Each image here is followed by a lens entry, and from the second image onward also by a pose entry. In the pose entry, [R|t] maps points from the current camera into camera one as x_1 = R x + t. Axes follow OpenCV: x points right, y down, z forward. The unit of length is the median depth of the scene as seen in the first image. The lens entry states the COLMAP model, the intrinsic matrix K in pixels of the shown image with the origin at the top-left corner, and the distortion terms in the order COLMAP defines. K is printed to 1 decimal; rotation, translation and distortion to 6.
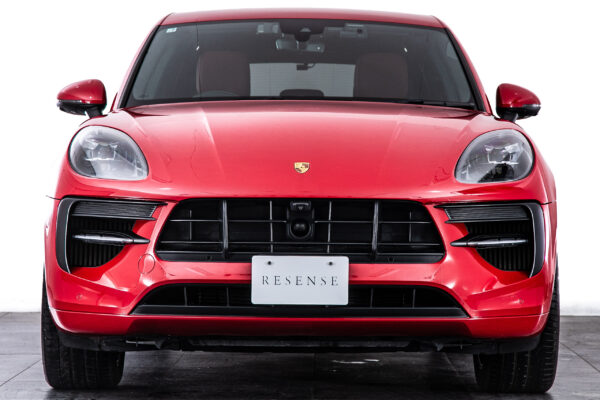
lens RADIAL K [[1814.5, 0, 299.0], [0, 1814.5, 200.8], [0, 0, 1]] dist [0.437252, 0.000000]
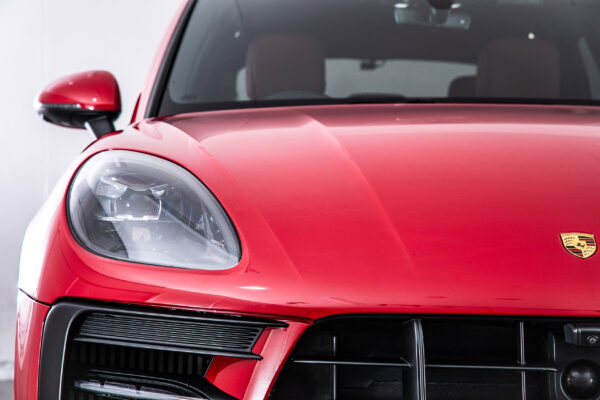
lens RADIAL K [[1814.5, 0, 301.2], [0, 1814.5, 198.8], [0, 0, 1]] dist [0.437252, 0.000000]
pose [[0.999867, 0.004389, 0.015739, -0.071464], [-0.004238, 0.999945, -0.009581, -0.023837], [-0.015780, 0.009513, 0.999830, 0.512393]]
